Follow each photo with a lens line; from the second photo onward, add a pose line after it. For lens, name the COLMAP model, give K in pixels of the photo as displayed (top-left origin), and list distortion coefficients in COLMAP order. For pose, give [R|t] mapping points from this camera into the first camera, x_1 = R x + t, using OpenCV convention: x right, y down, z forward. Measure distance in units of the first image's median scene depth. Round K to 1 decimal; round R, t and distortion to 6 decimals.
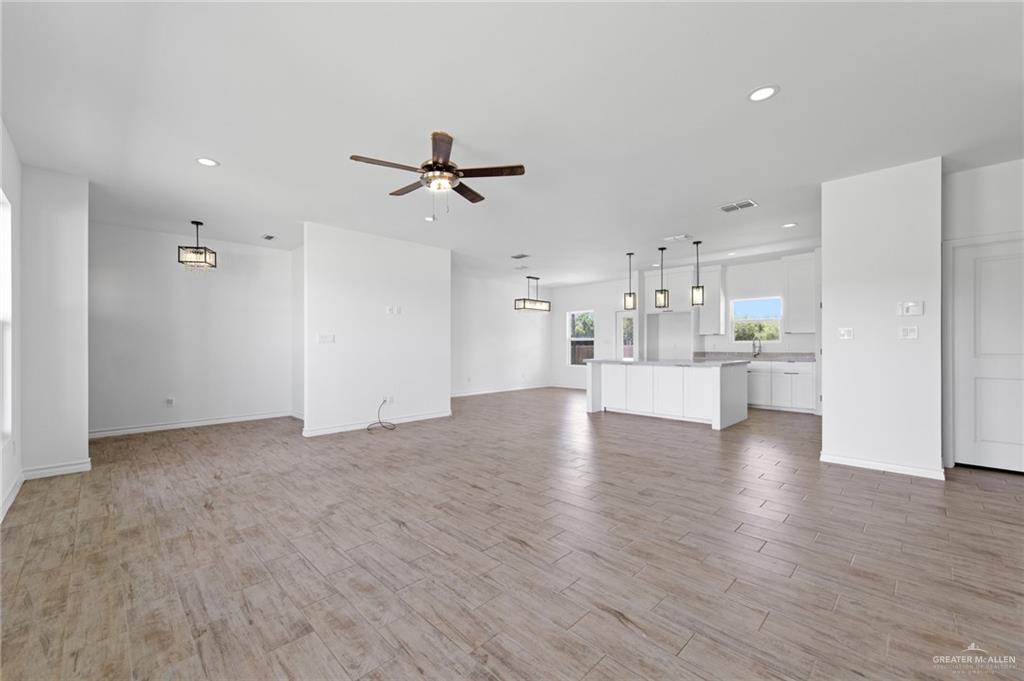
lens RADIAL K [[401.5, 0, 494.8], [0, 401.5, 344.3], [0, 0, 1]] dist [0.015856, 0.000043]
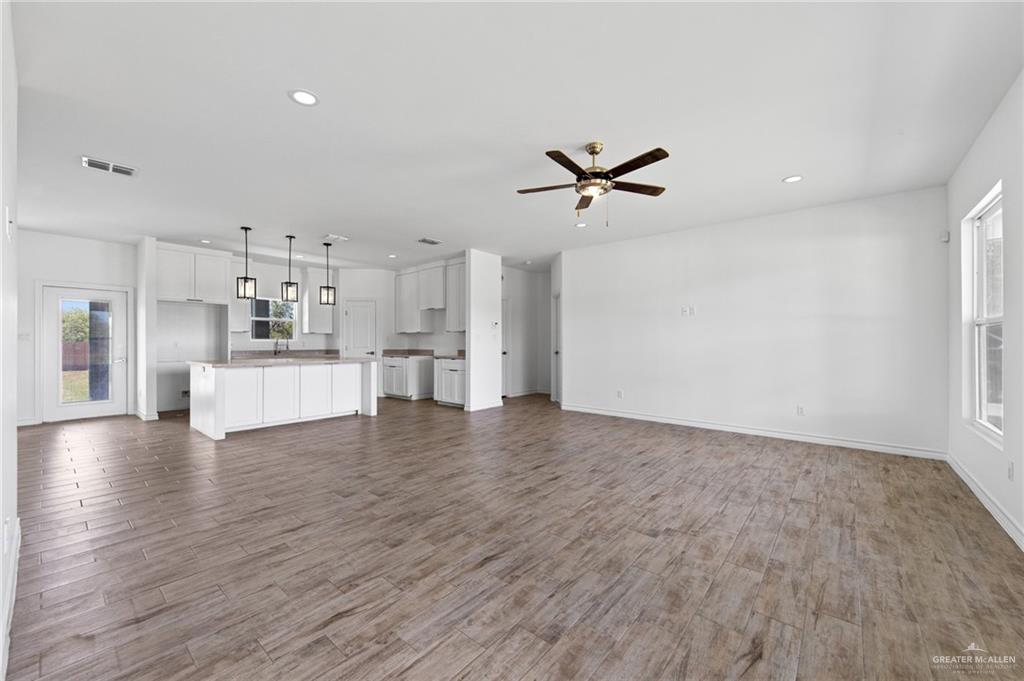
lens RADIAL K [[401.5, 0, 494.8], [0, 401.5, 344.3], [0, 0, 1]] dist [0.015856, 0.000043]
pose [[-0.082661, -0.002294, 0.996575, -1.252927], [-0.004254, 0.999989, 0.001949, 0.001556], [-0.996569, -0.004078, -0.082670, 1.438842]]
